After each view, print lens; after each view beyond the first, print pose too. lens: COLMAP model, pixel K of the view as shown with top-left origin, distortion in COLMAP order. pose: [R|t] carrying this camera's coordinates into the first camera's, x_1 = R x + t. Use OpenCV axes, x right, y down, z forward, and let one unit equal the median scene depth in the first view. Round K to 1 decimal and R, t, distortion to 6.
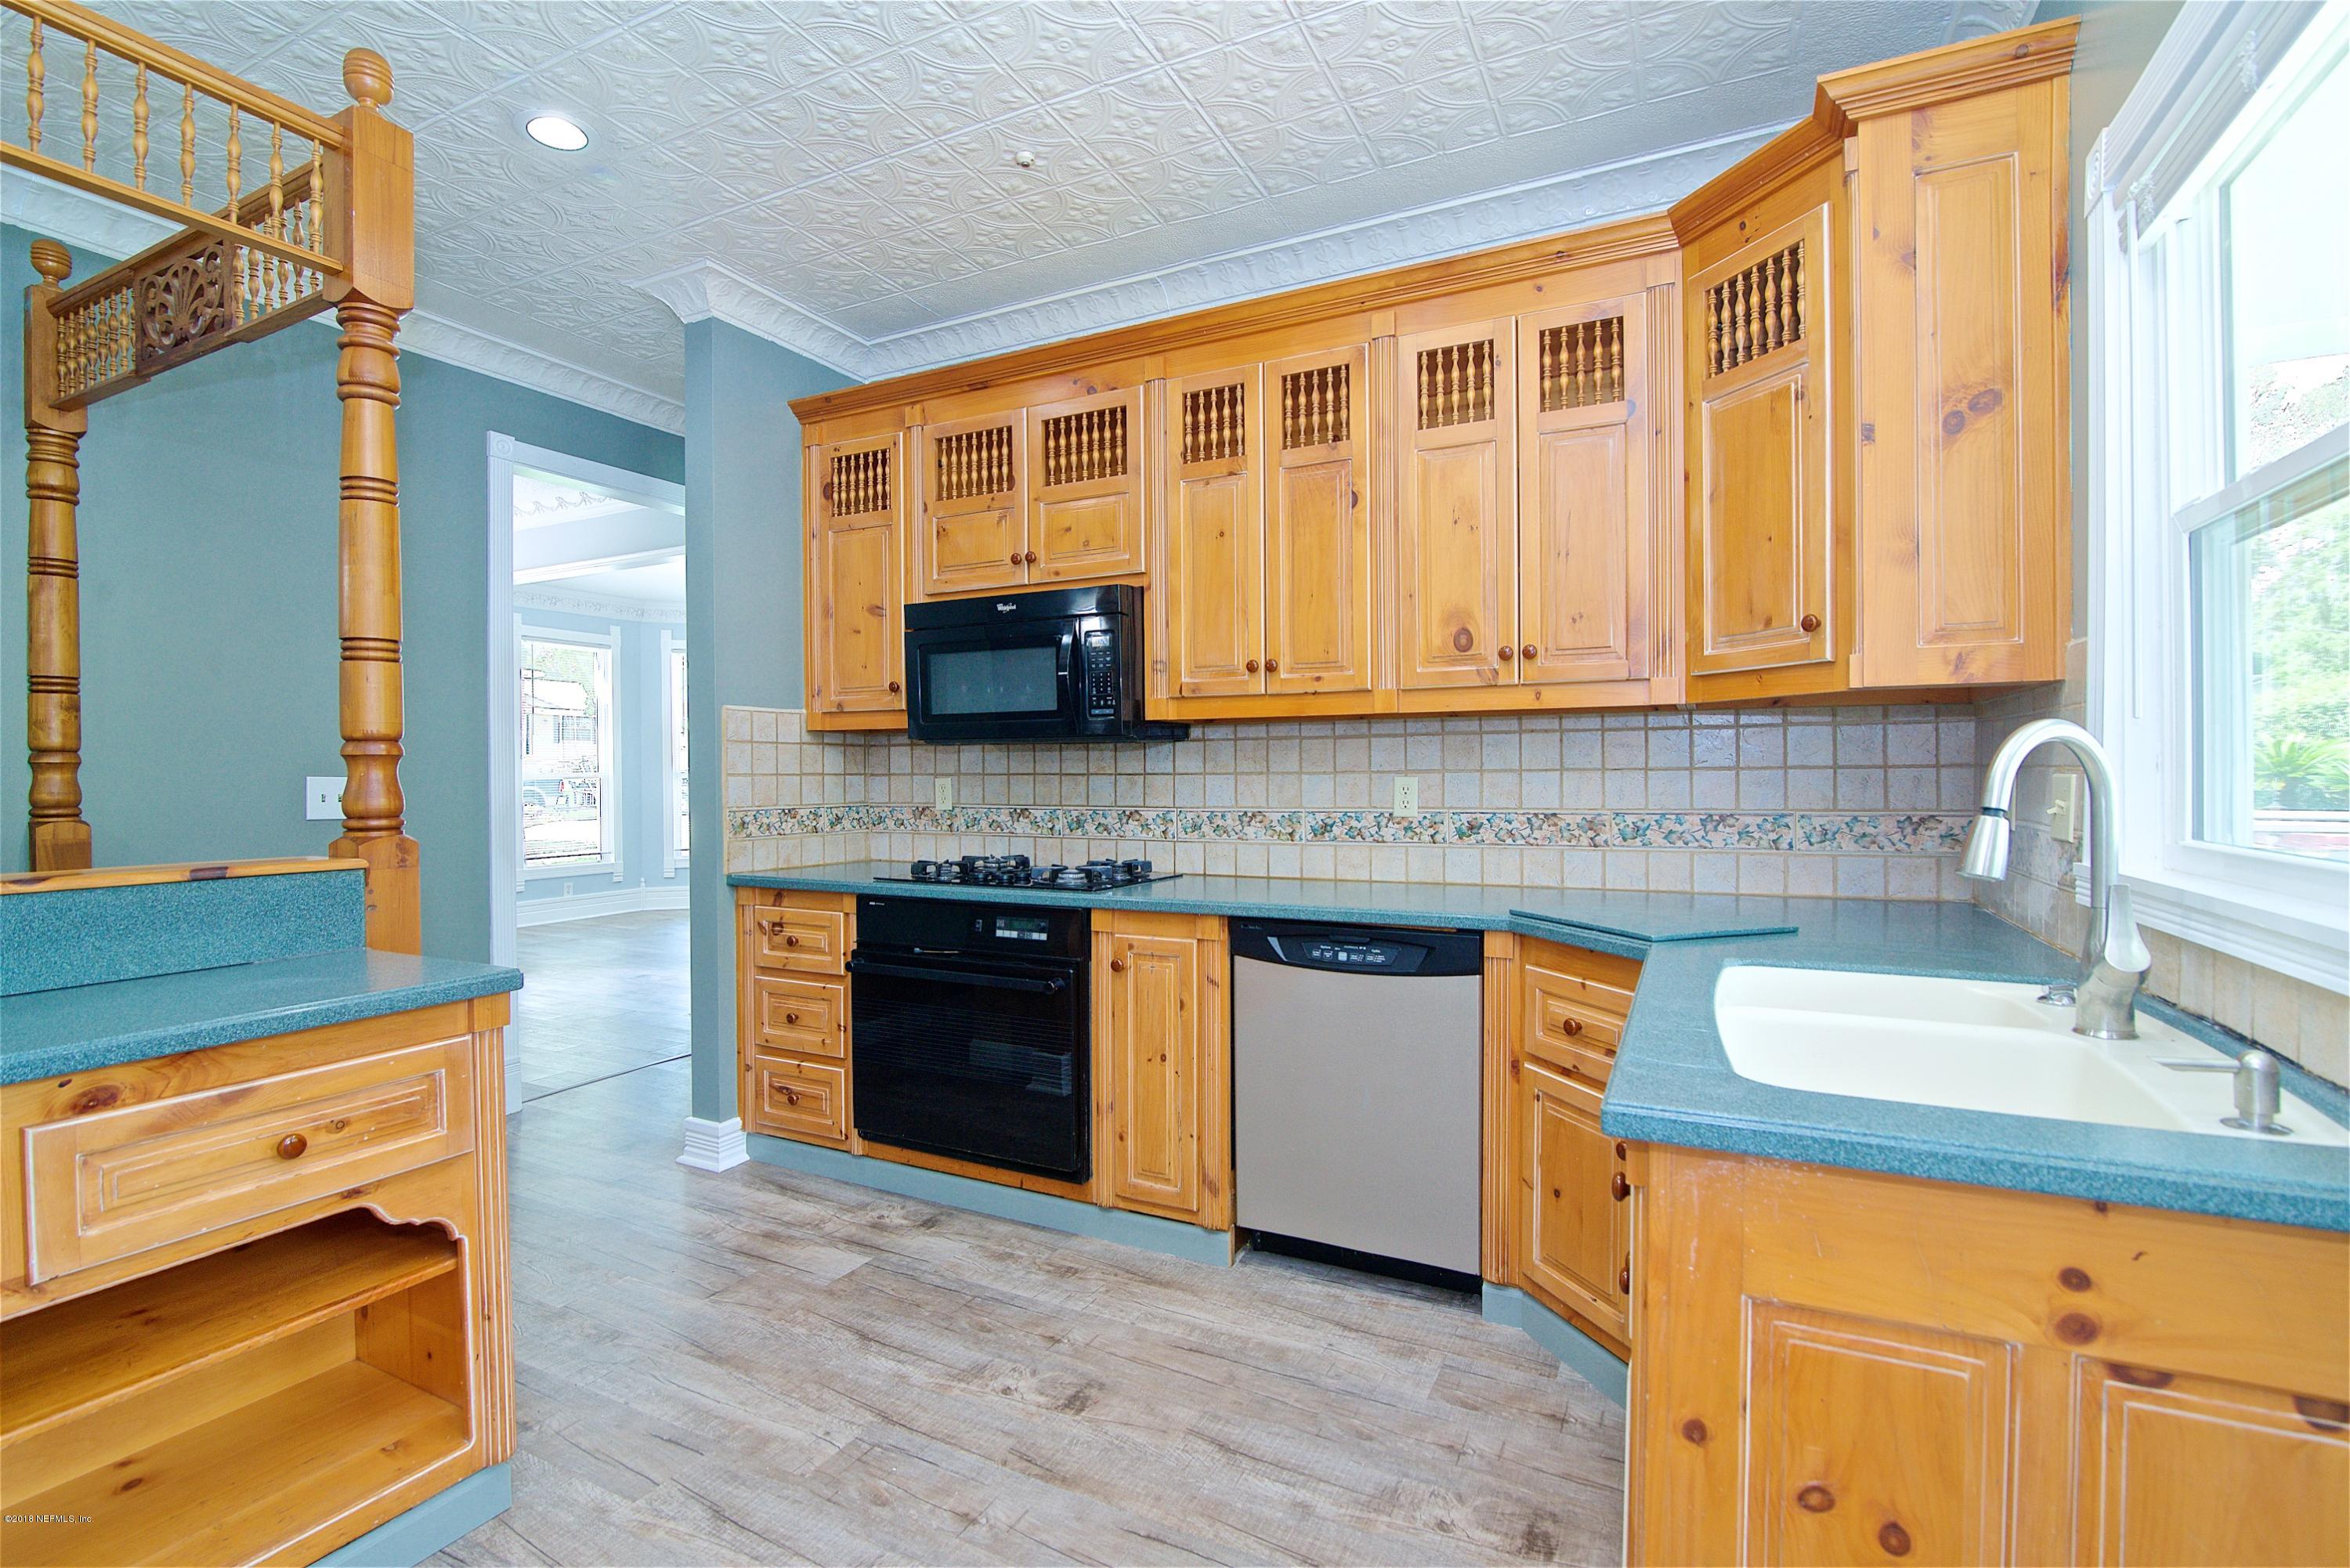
lens RADIAL K [[1079.0, 0, 1175.0], [0, 1079.0, 784.0], [0, 0, 1]] dist [-0.021923, -0.000076]
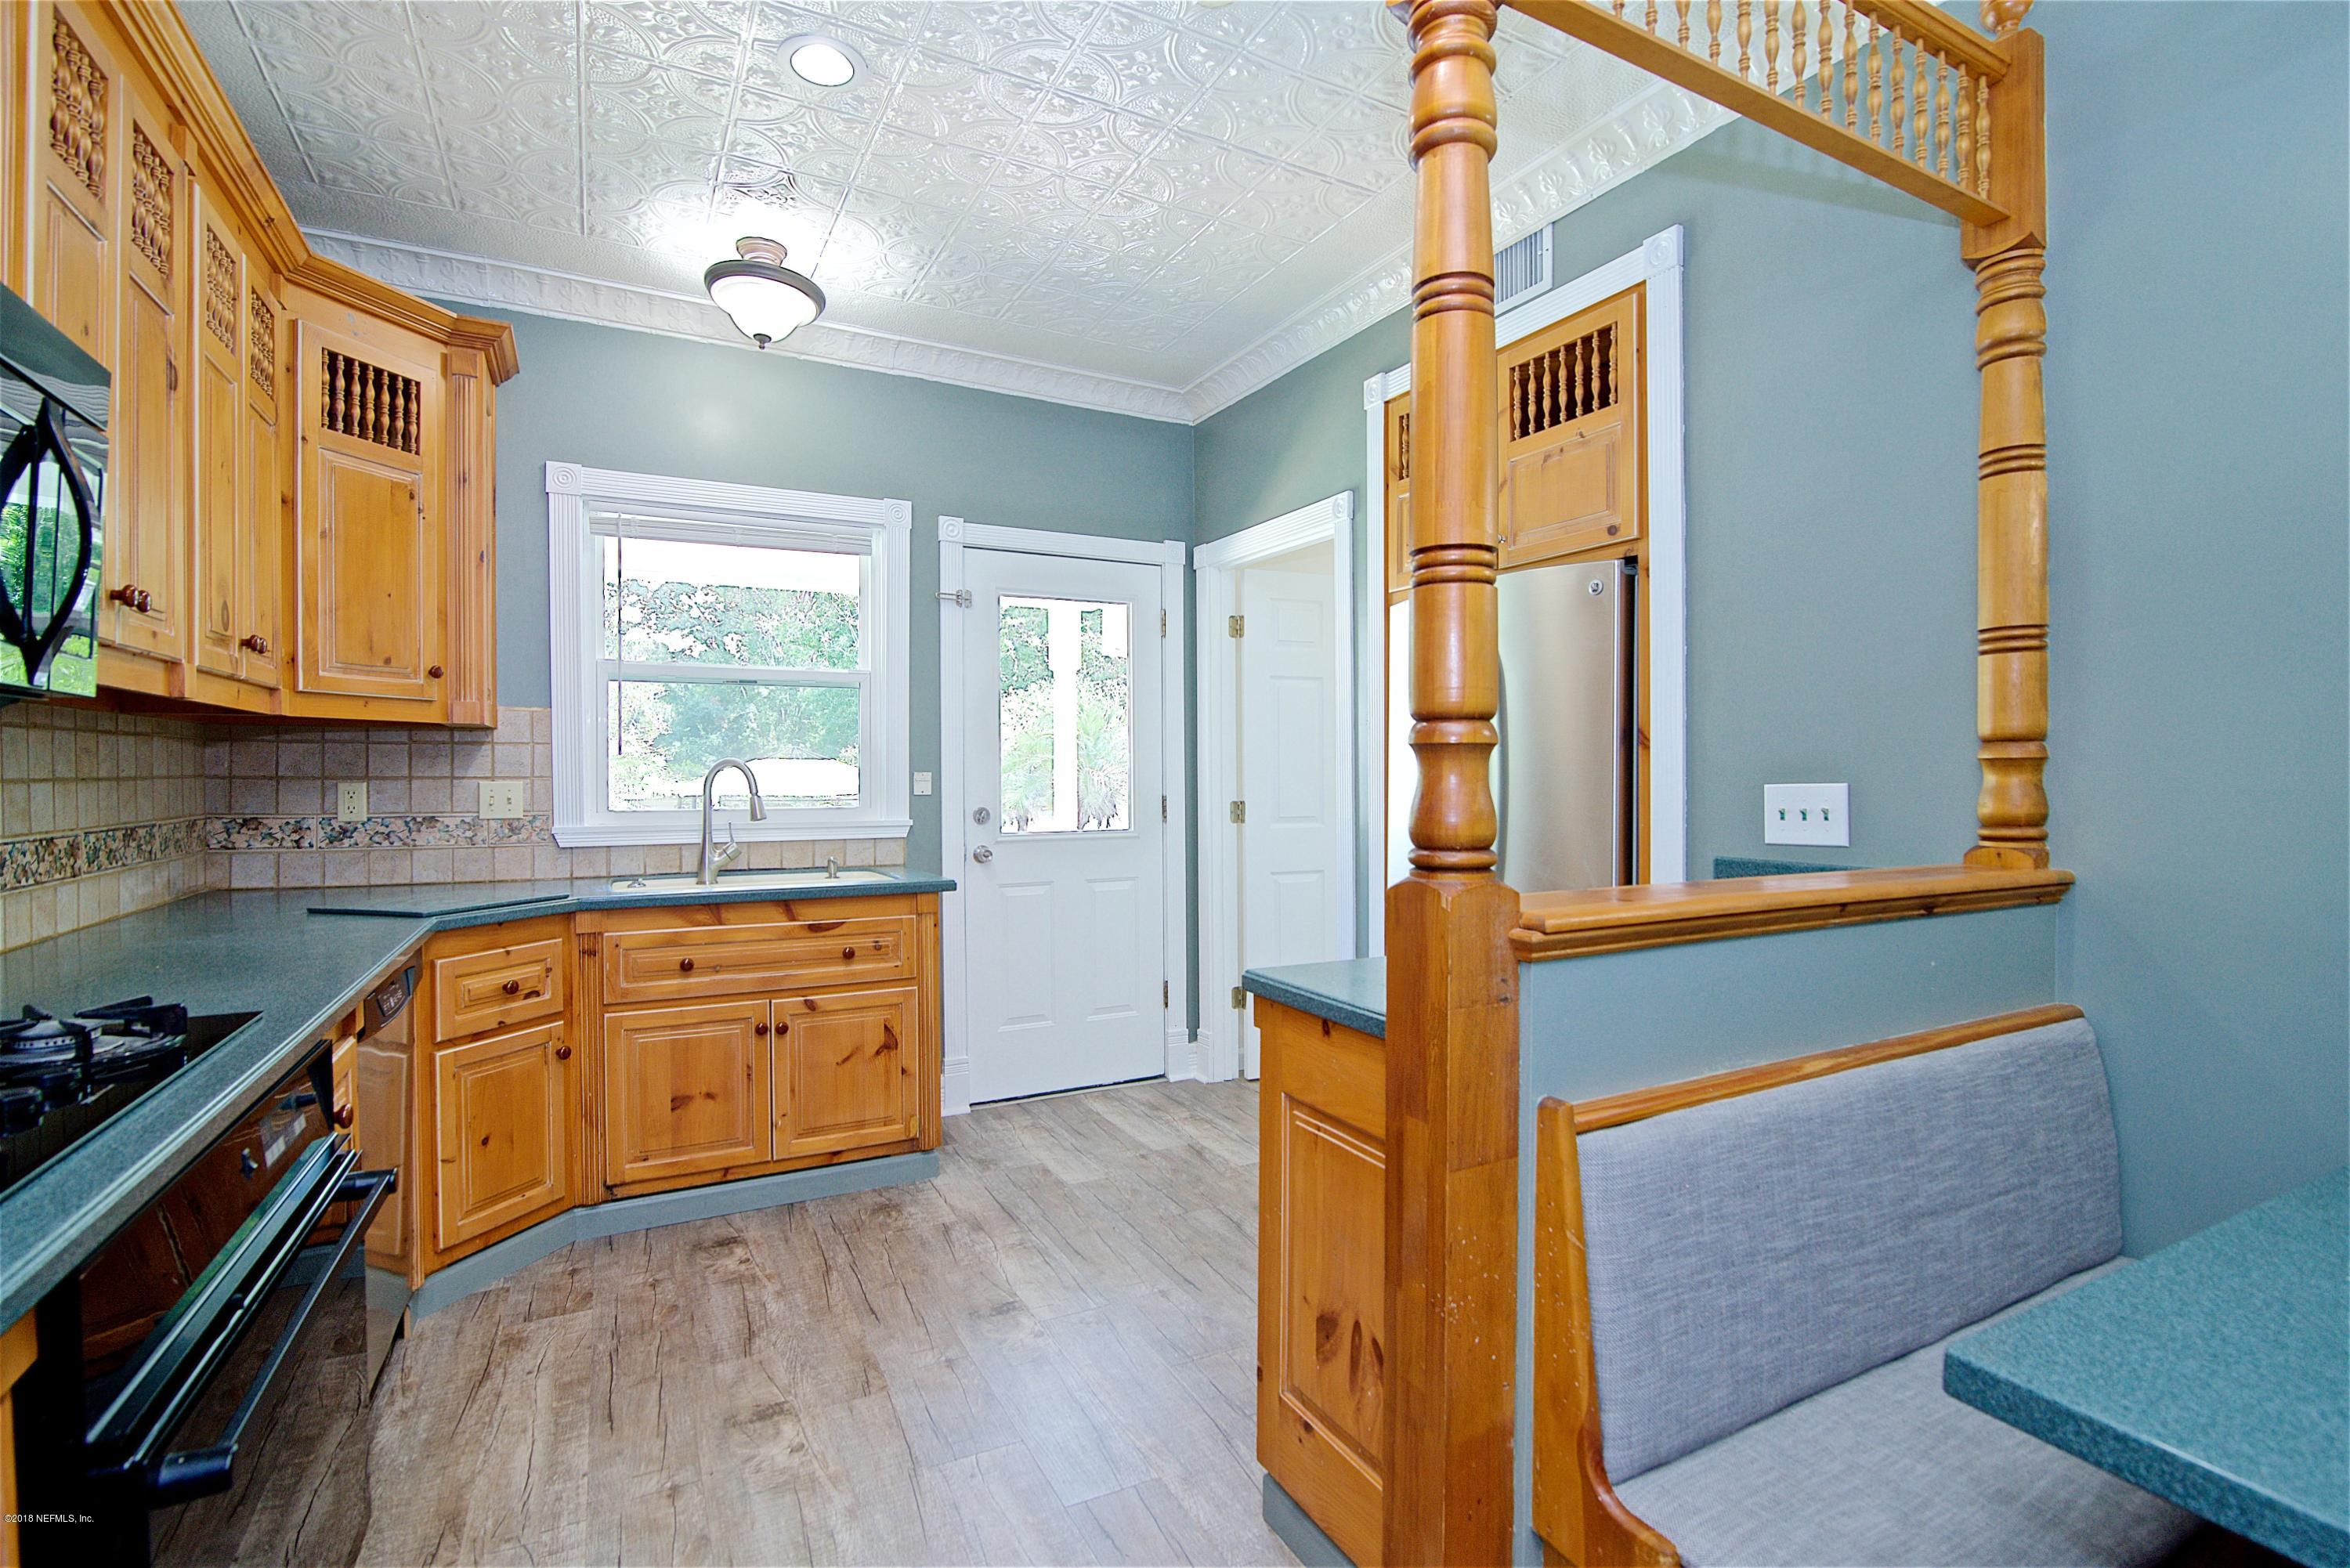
lens RADIAL K [[1079.0, 0, 1175.0], [0, 1079.0, 784.0], [0, 0, 1]] dist [-0.021923, -0.000076]
pose [[-0.816941, 0.003366, 0.576712, -0.908086], [0.013449, 0.999822, 0.013216, -0.011038], [-0.576564, 0.018553, -0.816841, 1.478304]]
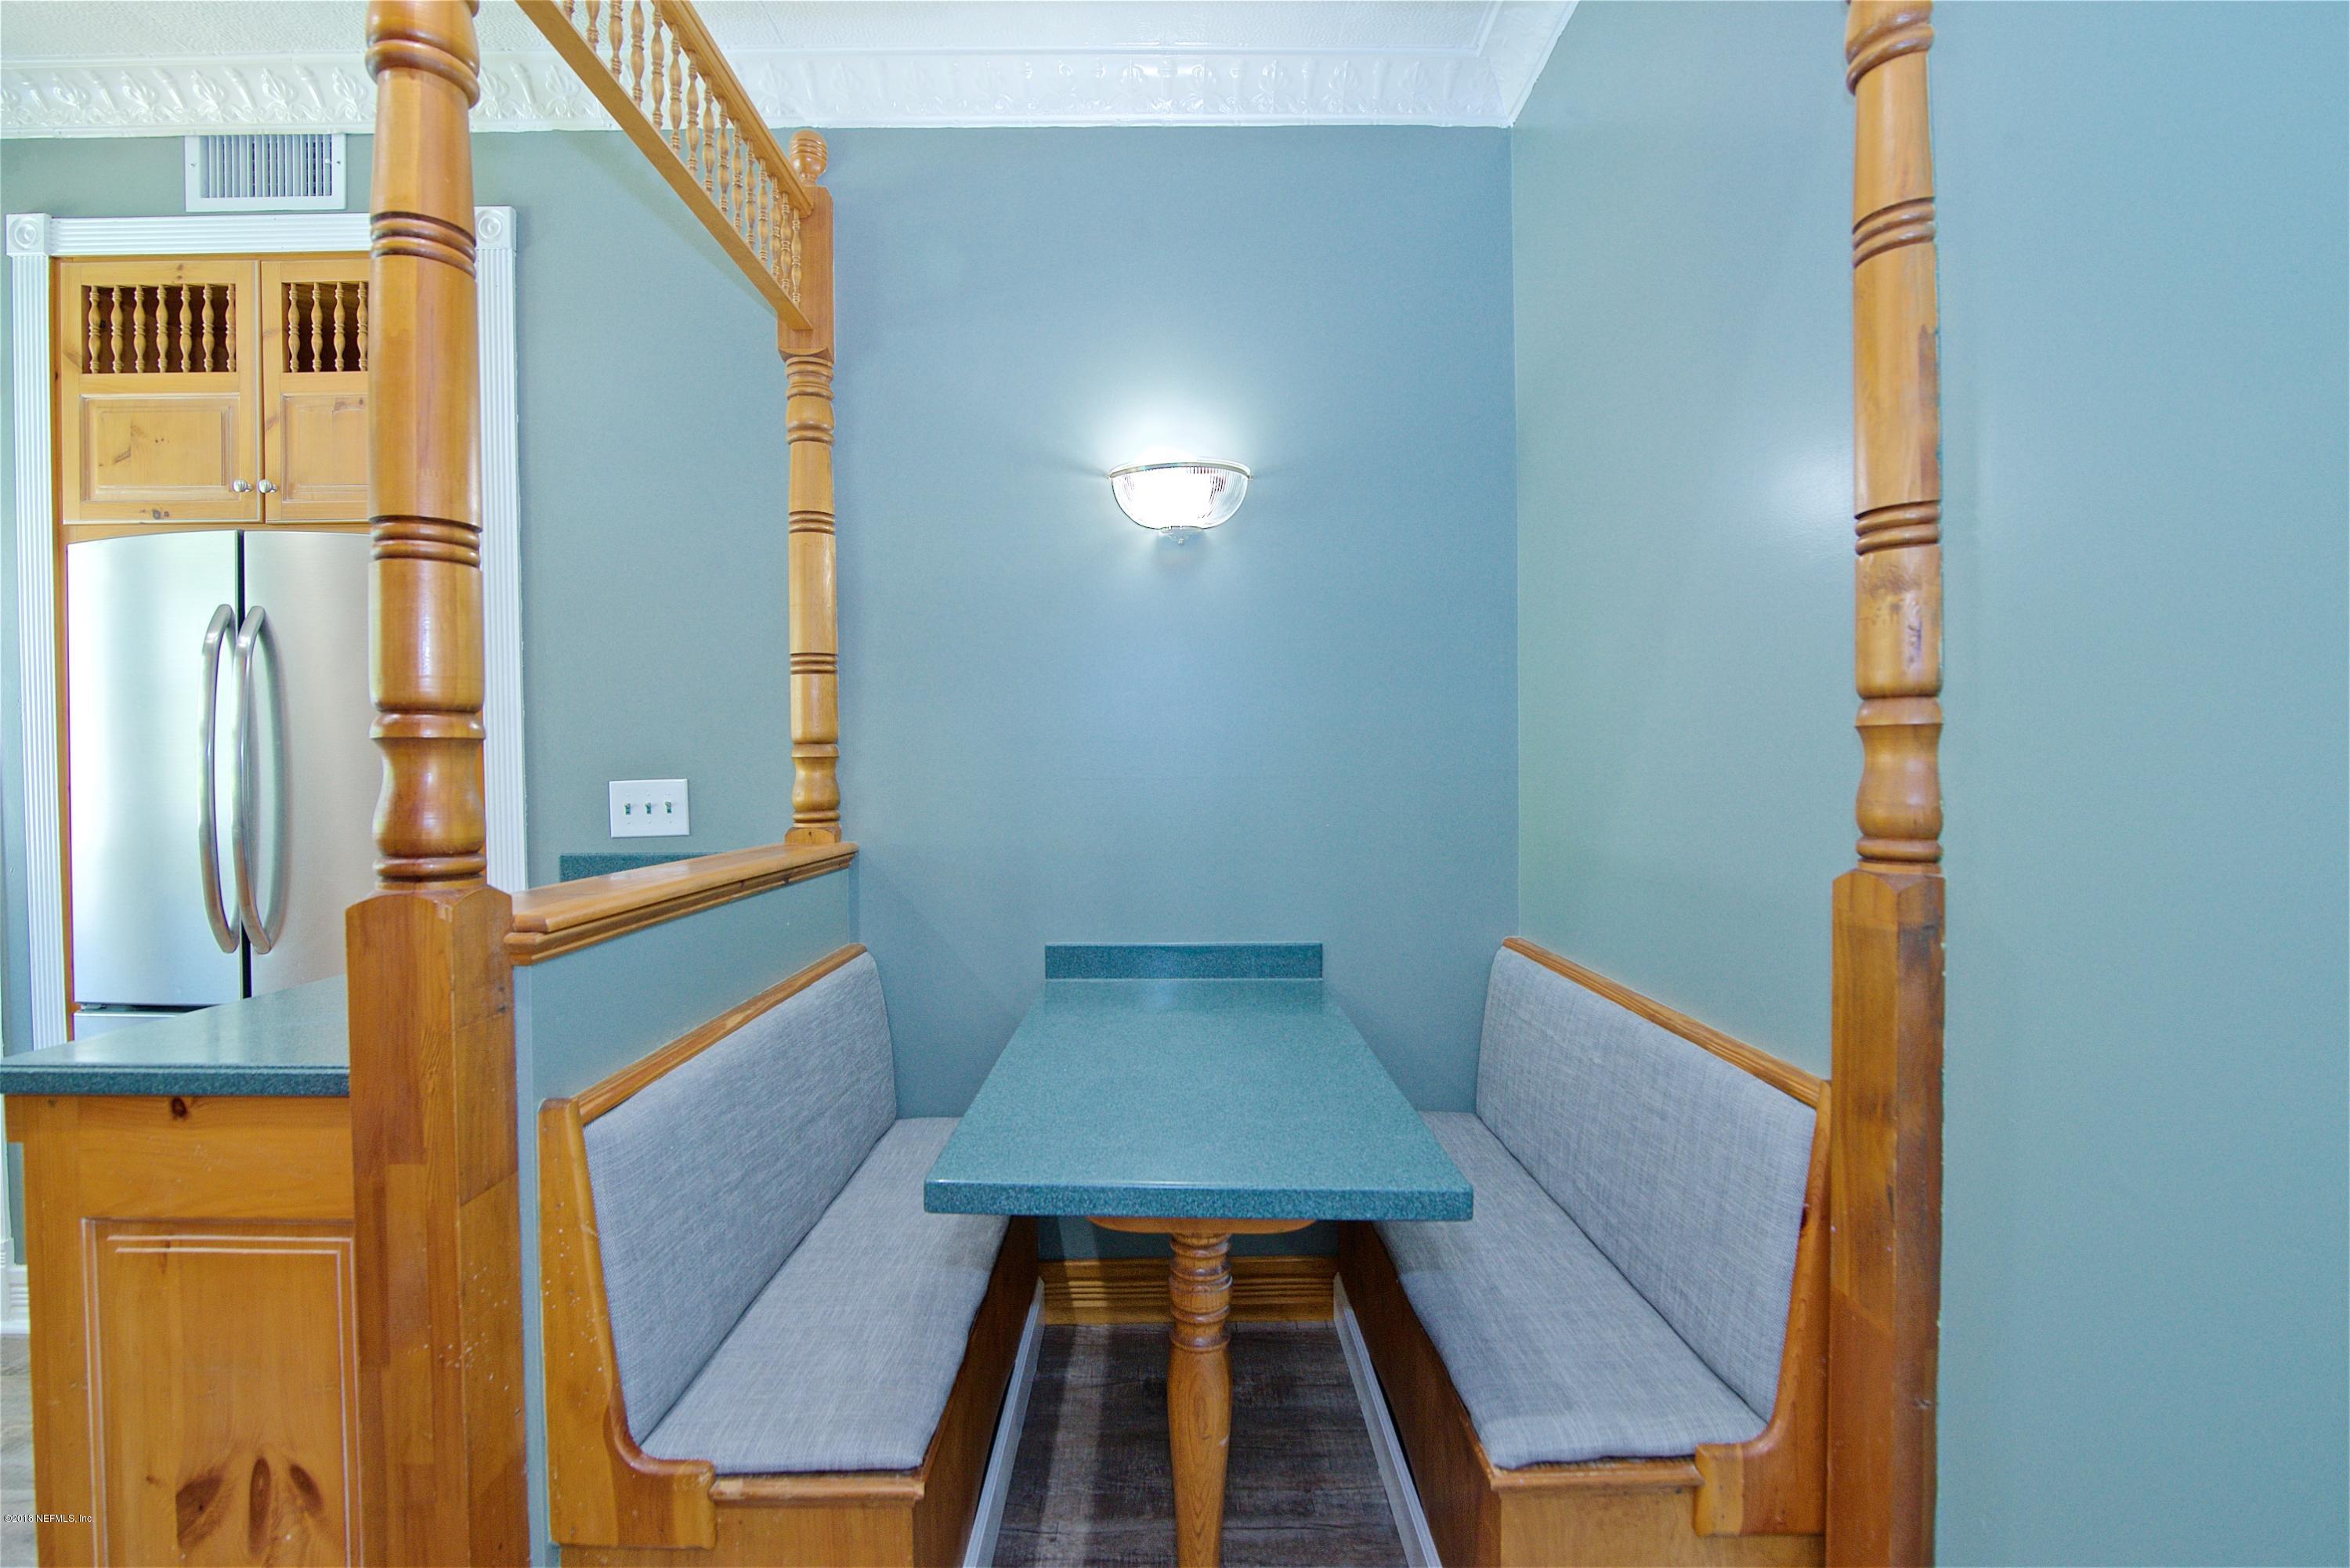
lens RADIAL K [[1098.8, 0, 1174.3], [0, 1098.8, 778.5], [0, 0, 1]] dist [-0.018246, 0.000112]
pose [[-0.887844, 0.020713, -0.459678, -0.837717], [0.010842, 0.999651, 0.024103, -0.011813], [0.460017, 0.016416, -0.887759, 1.518004]]
